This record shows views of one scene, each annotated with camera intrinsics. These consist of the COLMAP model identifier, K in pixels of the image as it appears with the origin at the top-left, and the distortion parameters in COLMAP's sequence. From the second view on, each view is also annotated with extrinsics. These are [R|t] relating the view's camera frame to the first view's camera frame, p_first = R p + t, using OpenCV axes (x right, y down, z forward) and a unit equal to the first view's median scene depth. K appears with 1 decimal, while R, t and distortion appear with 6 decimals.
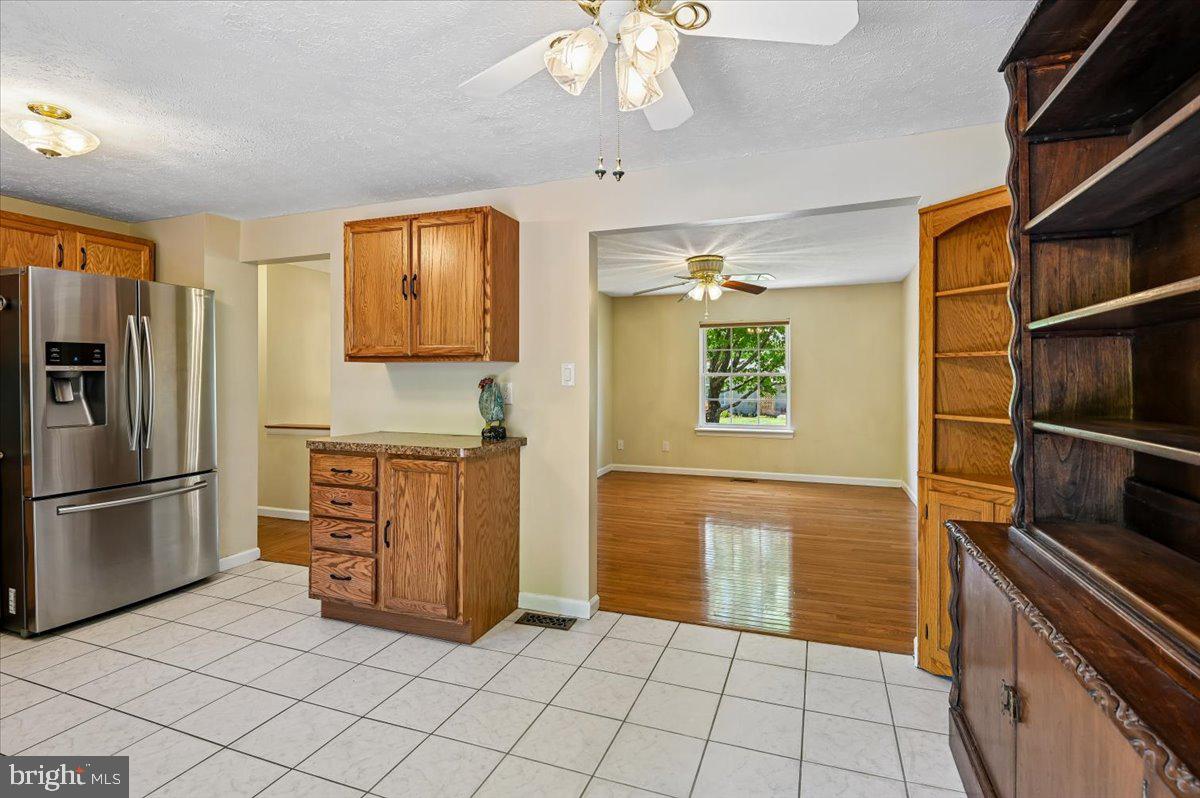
lens RADIAL K [[577.1, 0, 599.0], [0, 577.1, 394.8], [0, 0, 1]] dist [0.000936, 0.000143]
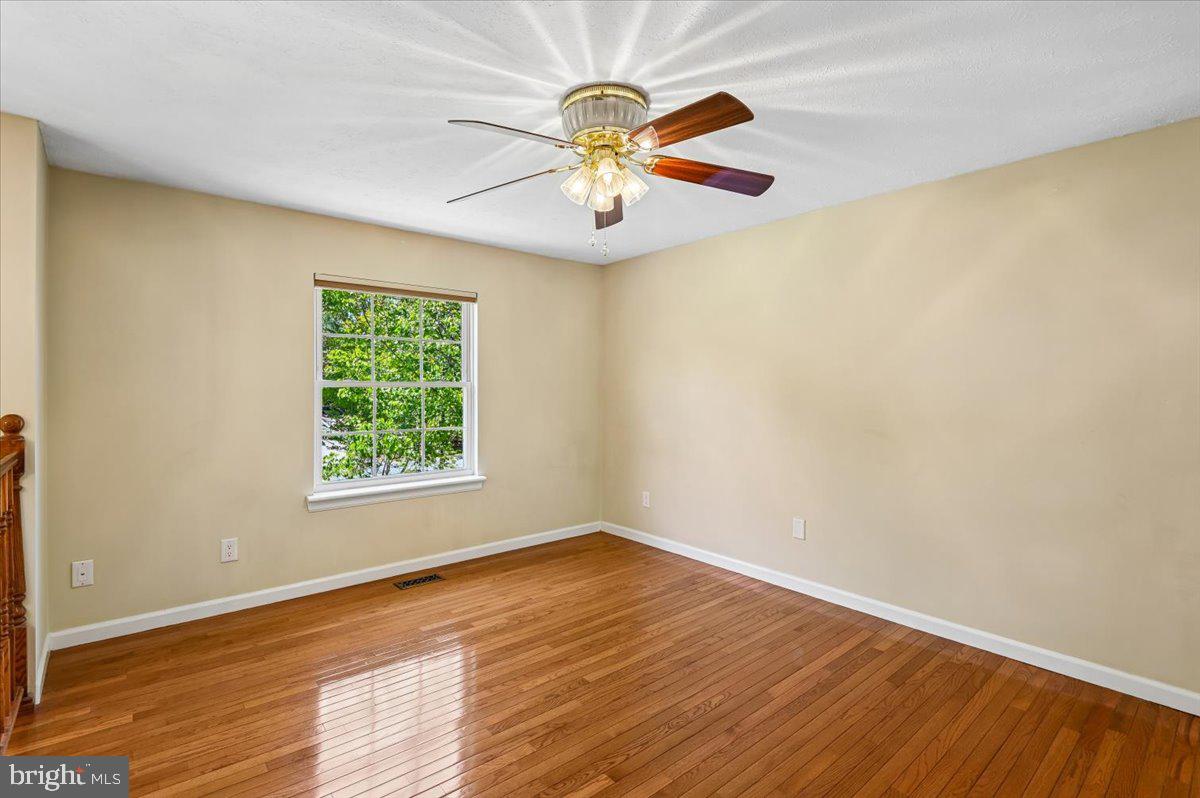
lens RADIAL K [[577.1, 0, 600.5], [0, 577.1, 400.0], [0, 0, 1]] dist [0.000936, 0.000143]
pose [[0.467403, -0.007015, 0.884017, -0.132850], [0.023256, 0.999720, -0.004362, -0.013113], [-0.883739, 0.022597, 0.467435, 0.549728]]
